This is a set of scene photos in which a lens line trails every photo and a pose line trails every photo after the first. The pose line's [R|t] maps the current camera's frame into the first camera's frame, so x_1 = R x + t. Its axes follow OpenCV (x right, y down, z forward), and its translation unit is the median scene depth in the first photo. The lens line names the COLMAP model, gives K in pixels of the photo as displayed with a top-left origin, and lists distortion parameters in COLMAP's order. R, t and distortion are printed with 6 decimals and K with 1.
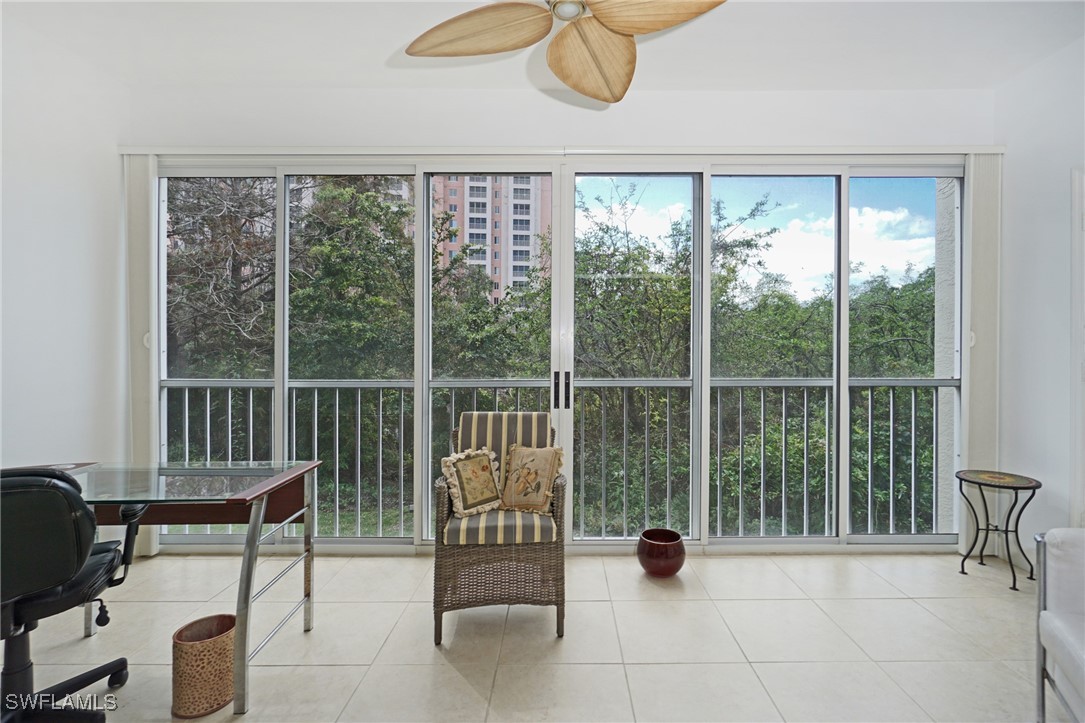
lens RADIAL K [[477.3, 0, 554.2], [0, 477.3, 358.0], [0, 0, 1]] dist [-0.002169, 0.000043]
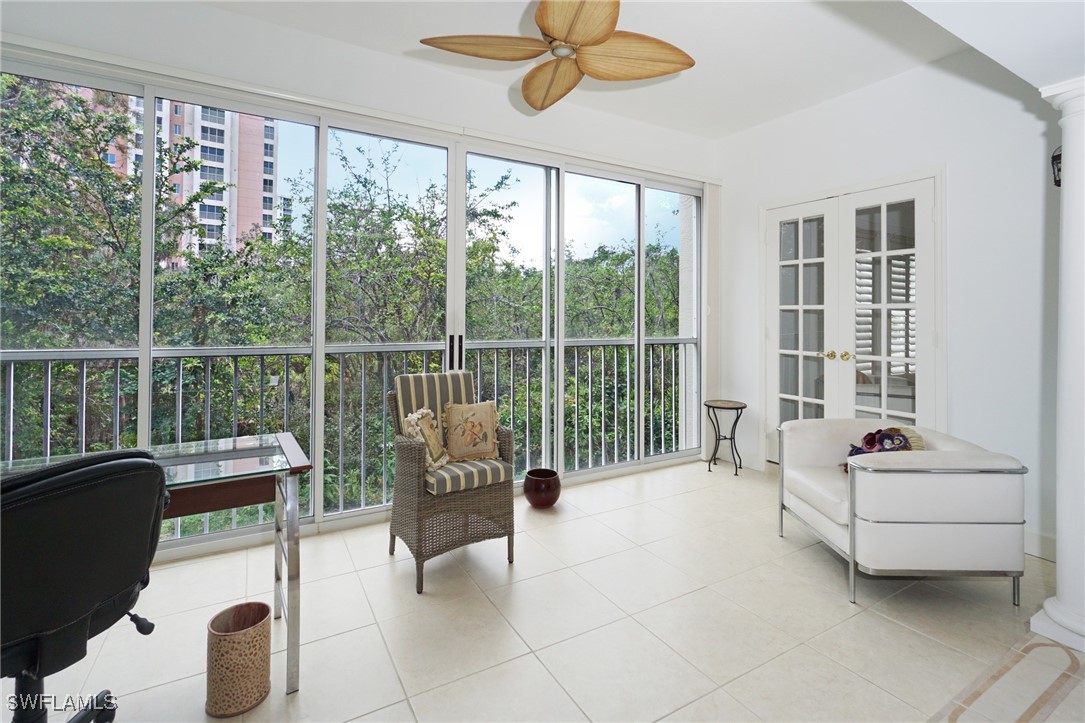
lens RADIAL K [[513.5, 0, 543.9], [0, 513.5, 314.0], [0, 0, 1]] dist [-0.002053, 0.000207]
pose [[0.853337, 0.010917, 0.521246, -0.395910], [-0.002002, 0.999842, -0.017663, 0.001446], [-0.521356, 0.014029, 0.853224, -0.078856]]
